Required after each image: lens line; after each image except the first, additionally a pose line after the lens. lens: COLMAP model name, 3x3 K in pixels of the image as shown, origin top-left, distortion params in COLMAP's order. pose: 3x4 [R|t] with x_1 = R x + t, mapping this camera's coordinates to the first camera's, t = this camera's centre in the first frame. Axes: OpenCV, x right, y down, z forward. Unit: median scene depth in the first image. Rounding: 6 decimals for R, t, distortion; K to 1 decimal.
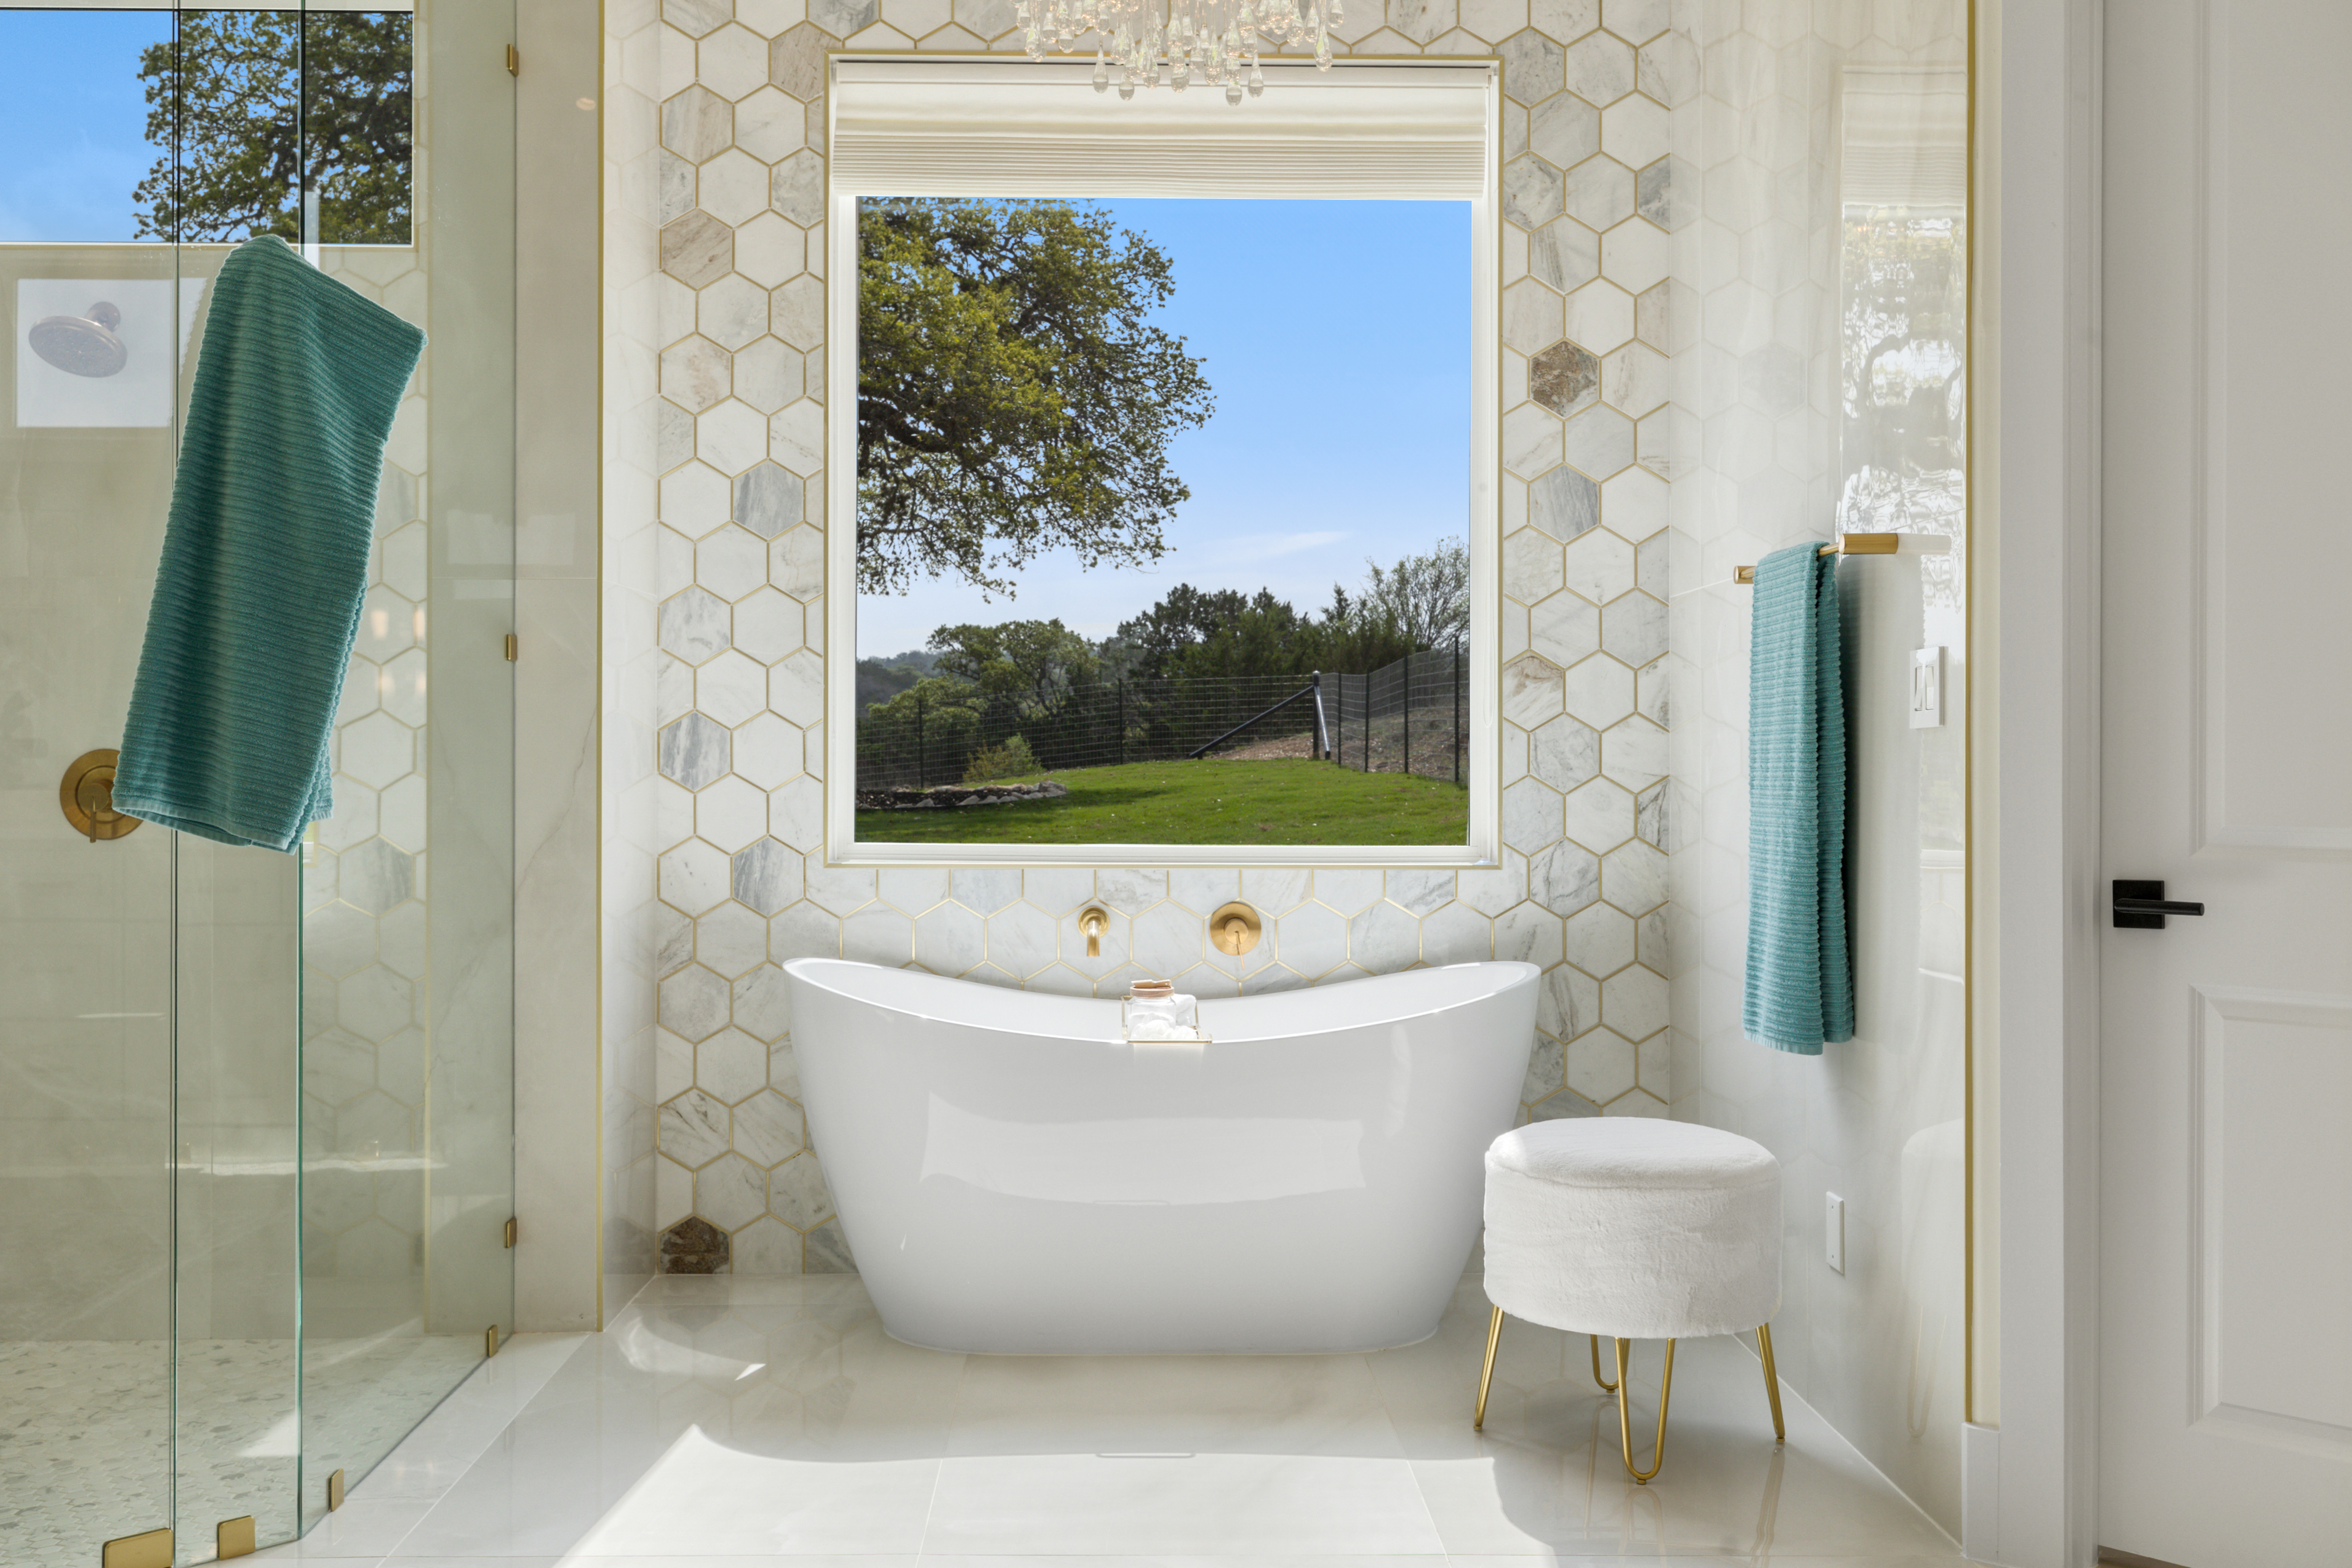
lens RADIAL K [[2343.2, 0, 1183.6], [0, 2343.2, 740.8], [0, 0, 1]] dist [0.008698, 0.000000]
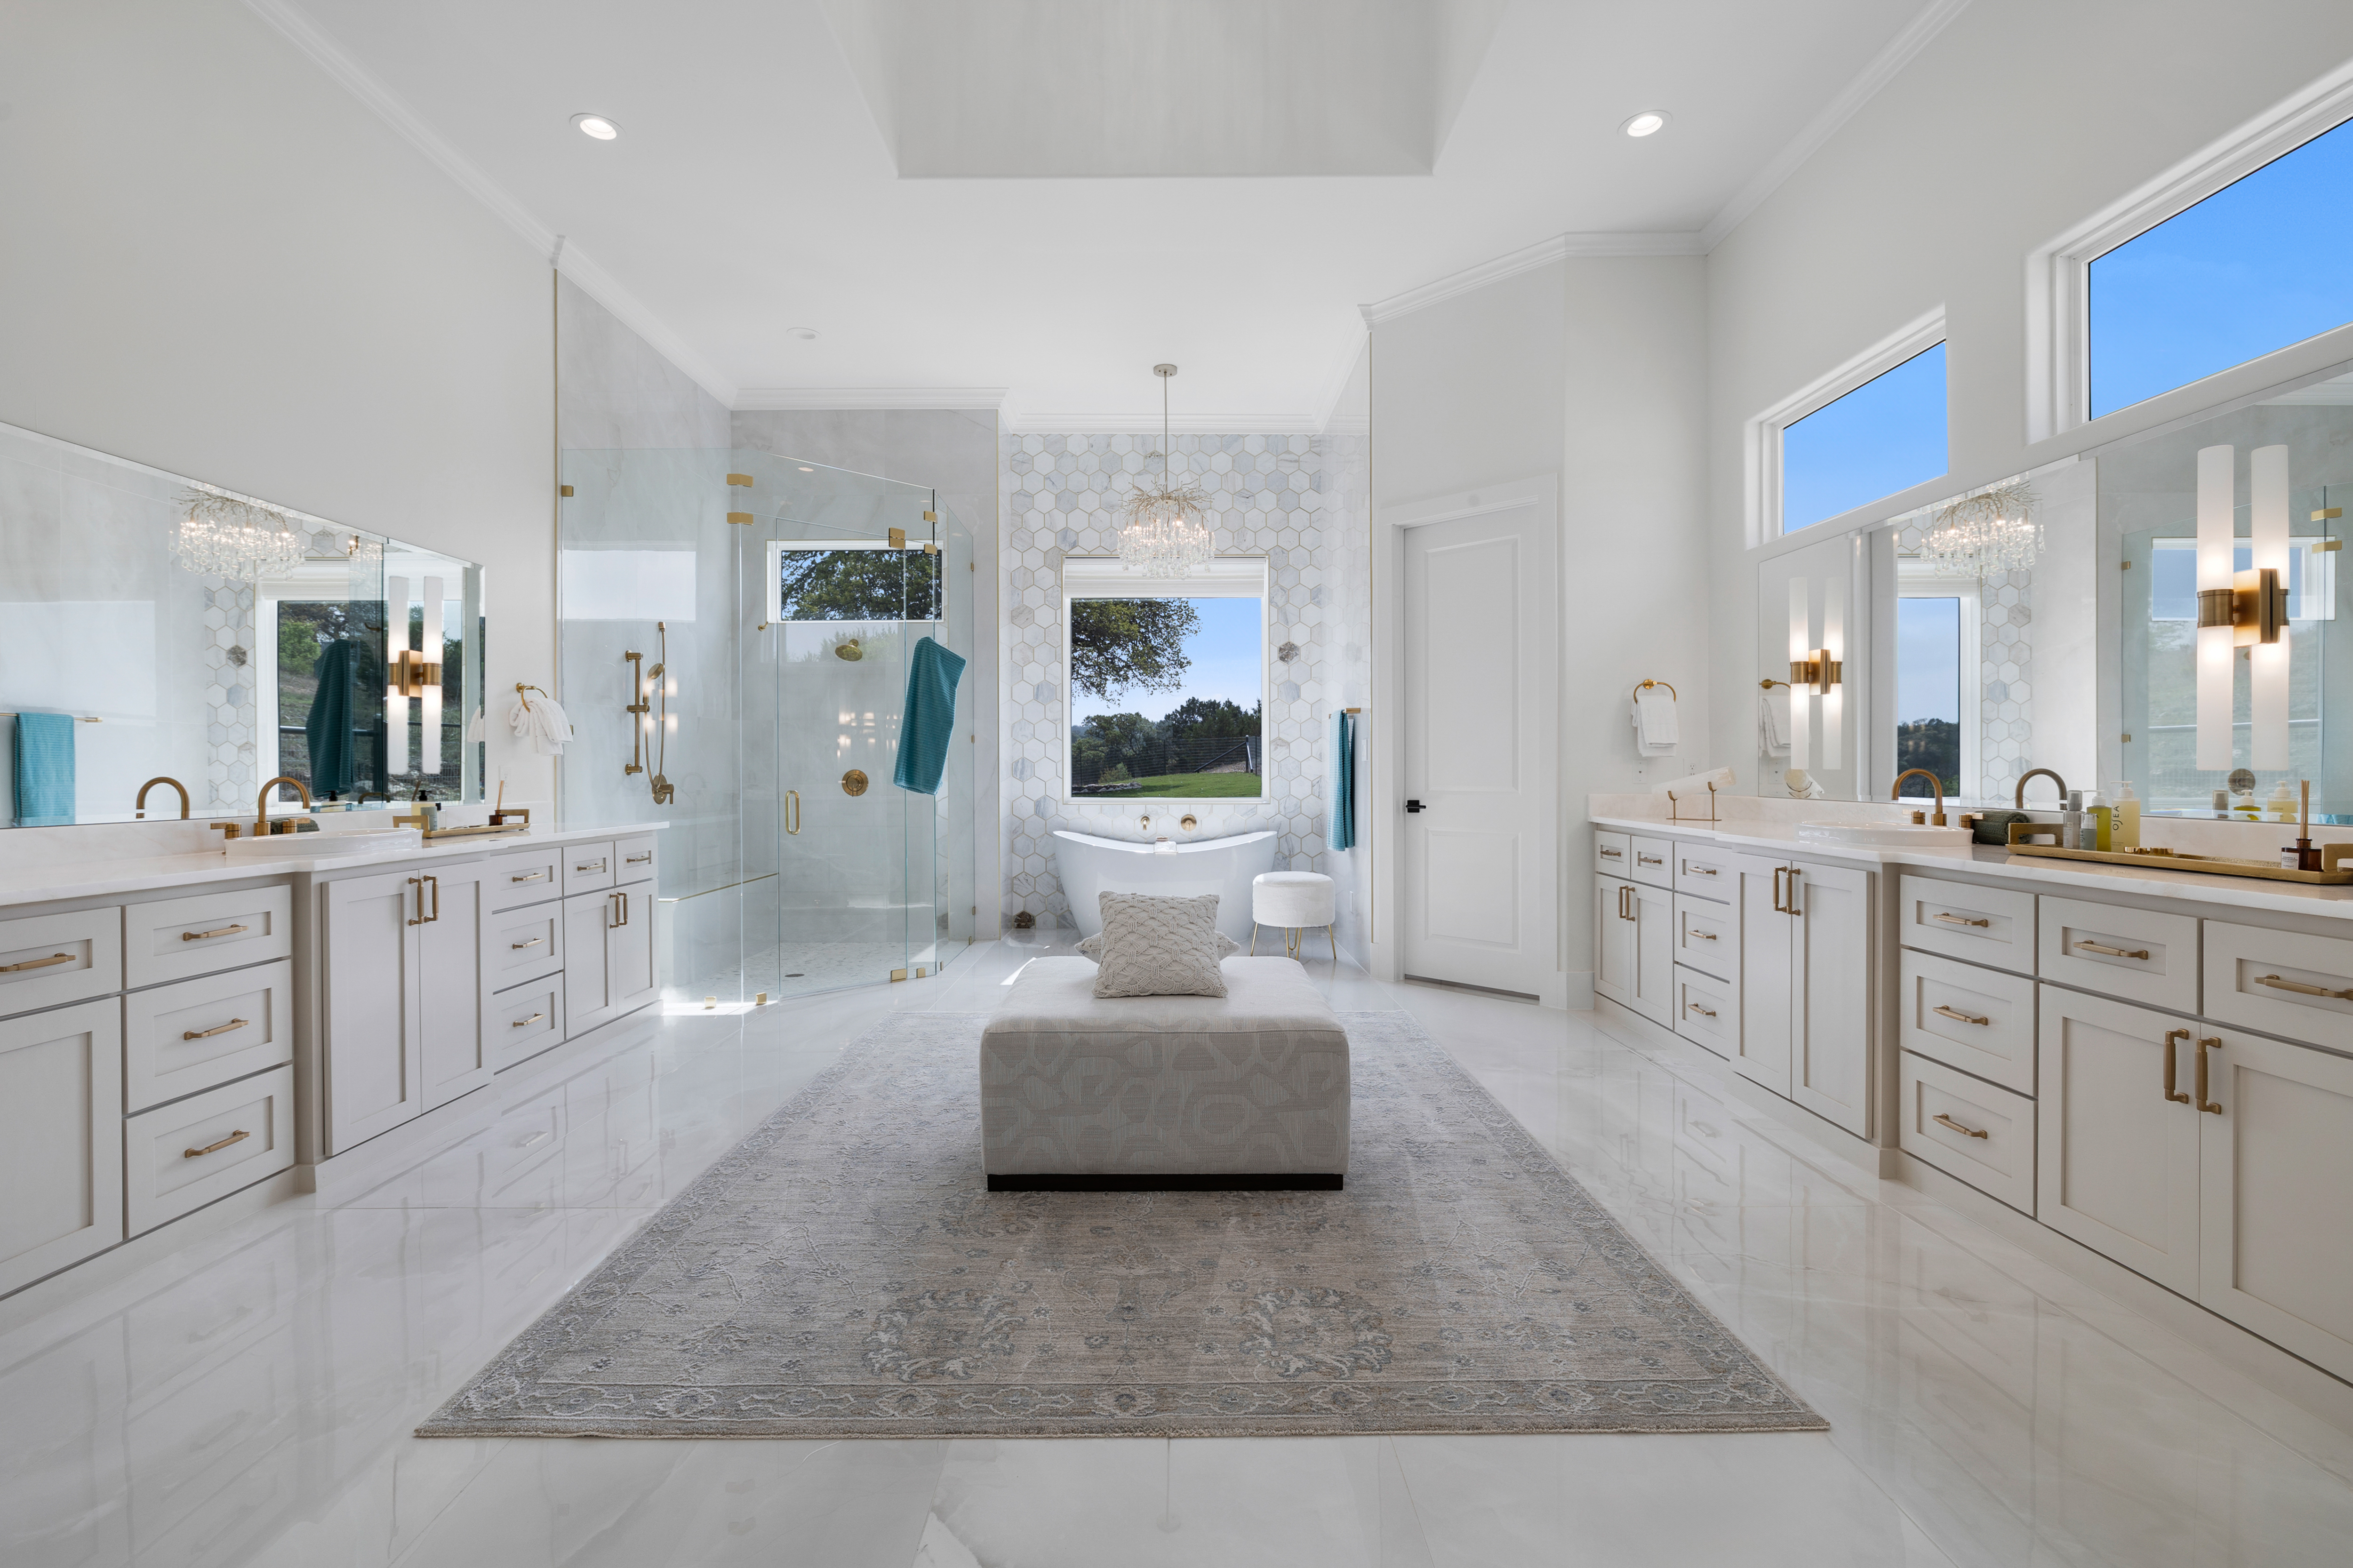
lens RADIAL K [[1073.3, 0, 1174.9], [0, 1073.3, 777.7], [0, 0, 1]] dist [-0.007297, 0.002640]
pose [[0.999768, -0.005505, -0.020832, 0.034558], [0.005744, 0.999918, 0.011432, 0.000072], [0.020768, -0.011549, 0.999718, -0.494132]]
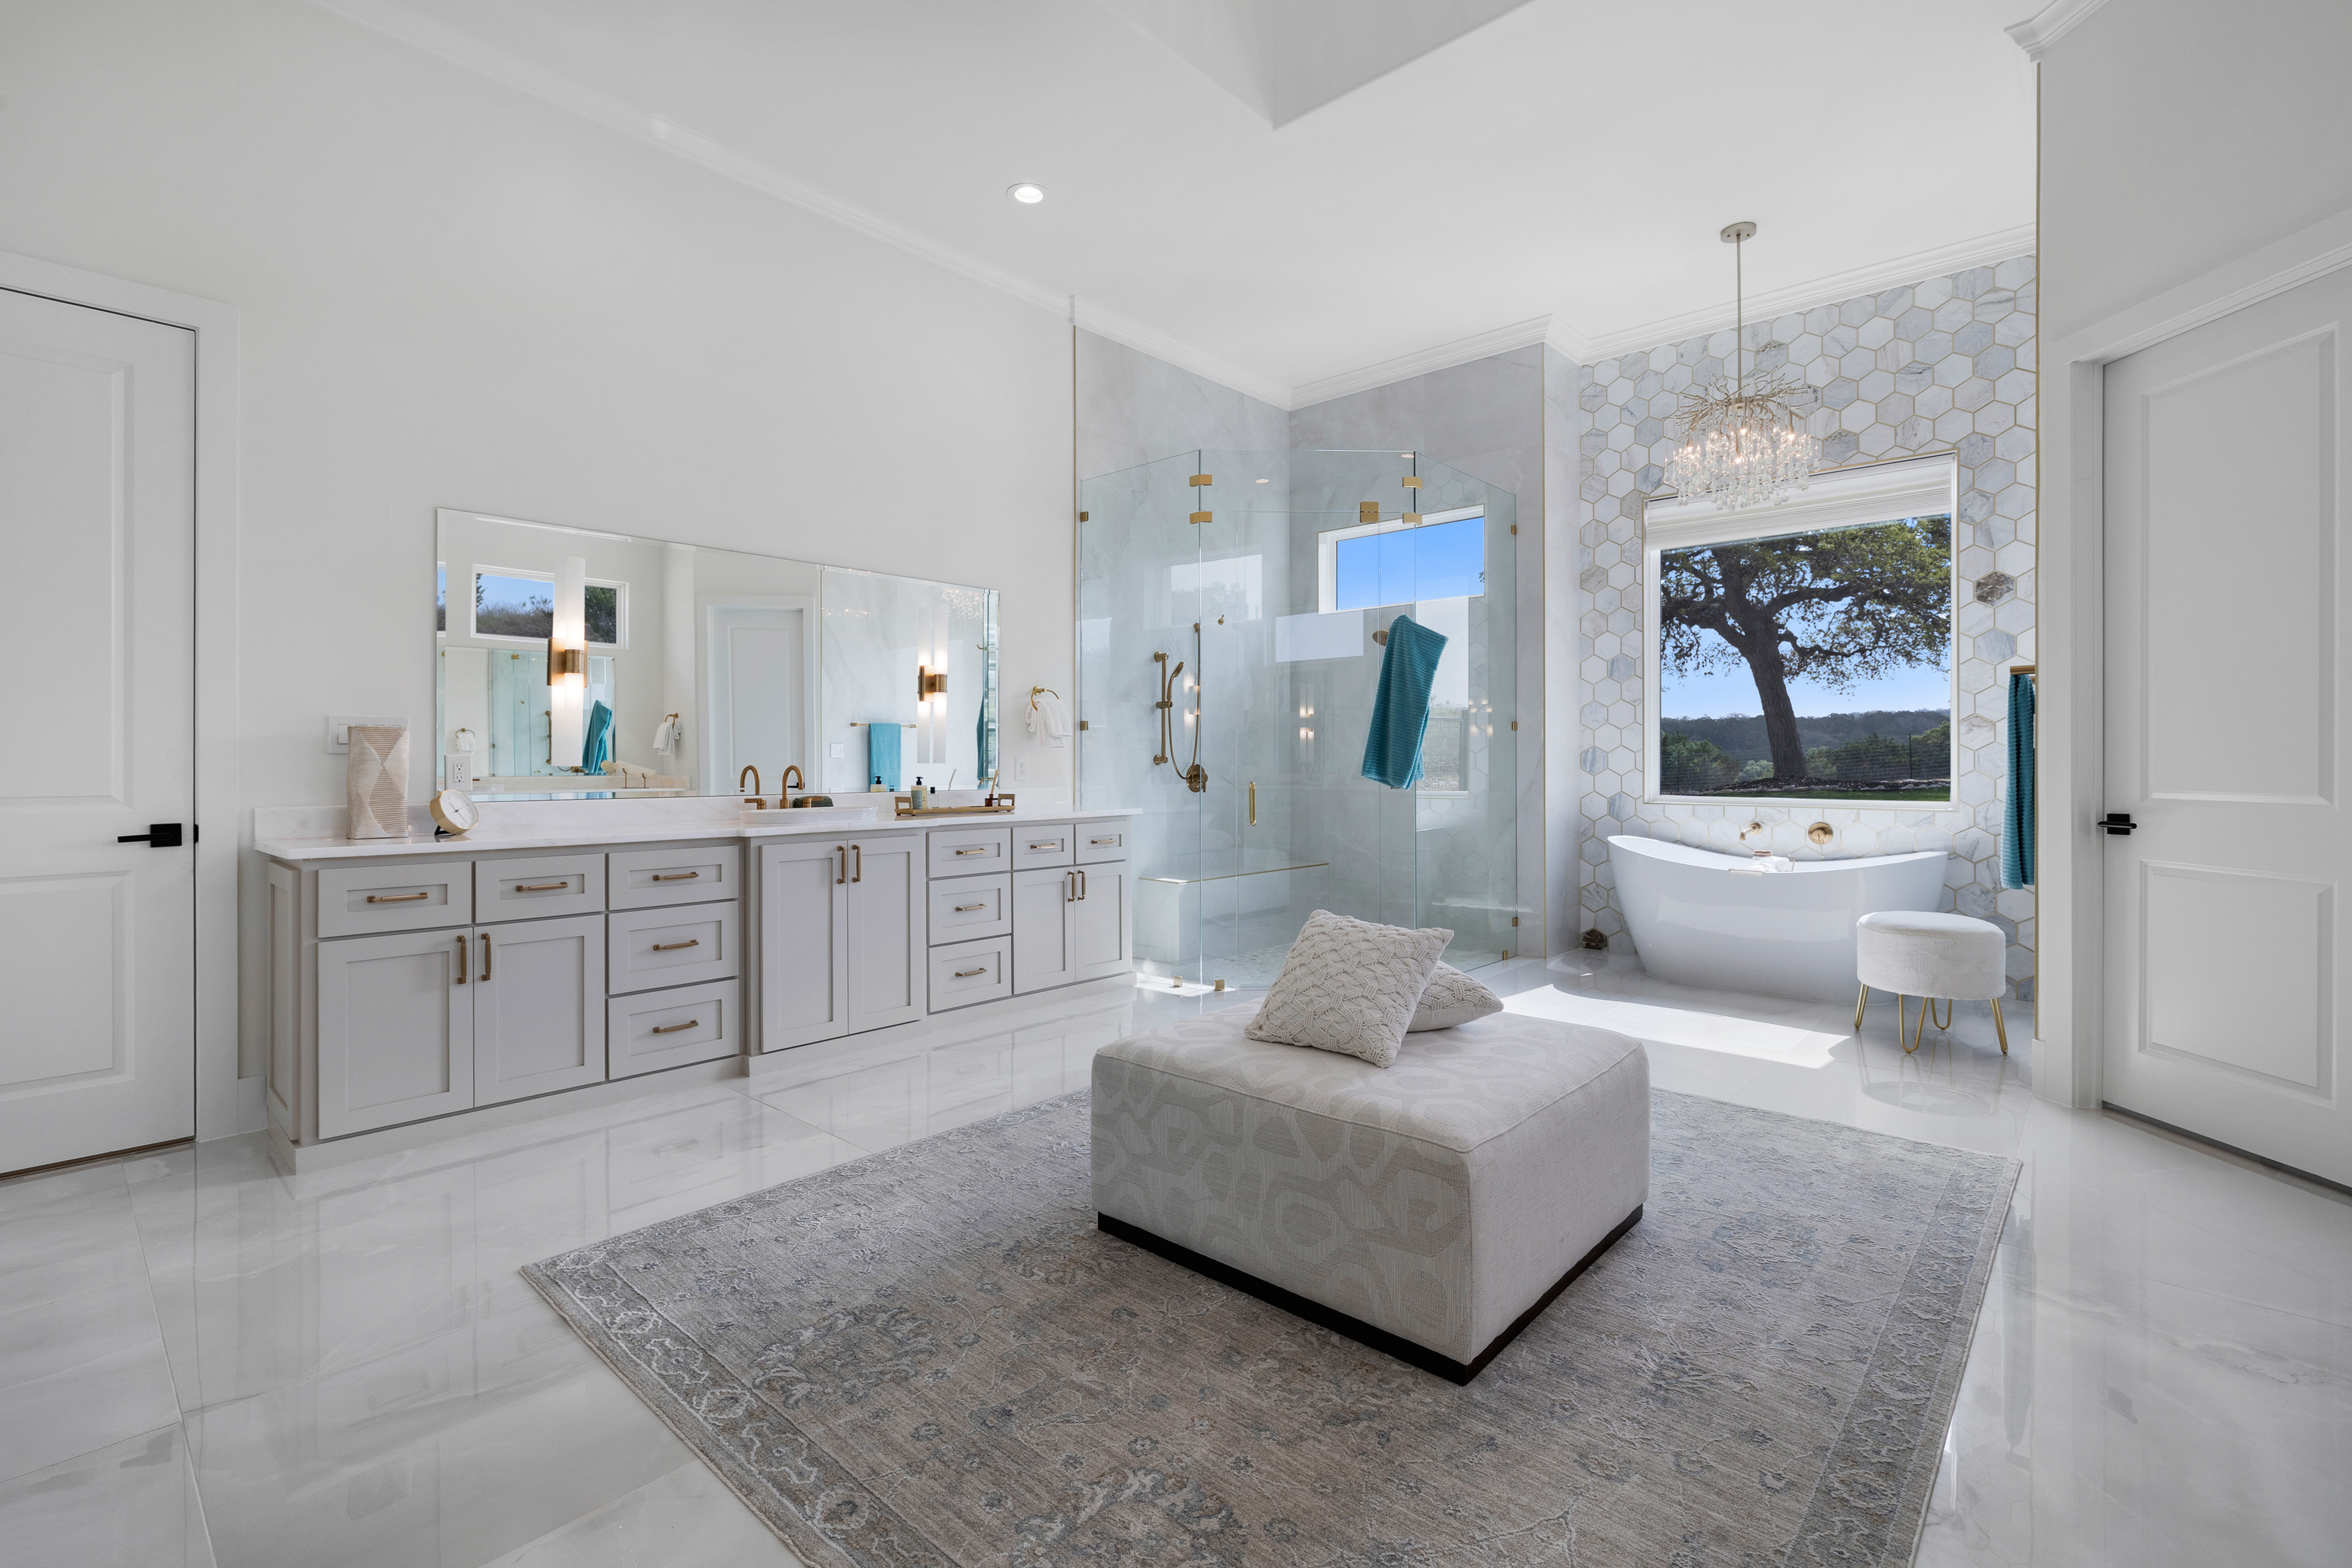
lens RADIAL K [[1073.0, 0, 1135.4], [0, 1073.0, 769.5], [0, 0, 1]] dist [-0.007297, 0.002640]
pose [[0.707177, 0.002608, -0.707032, 0.301776], [0.005271, 0.999946, 0.008961, 0.000857], [0.707017, -0.010063, 0.707125, -0.275205]]
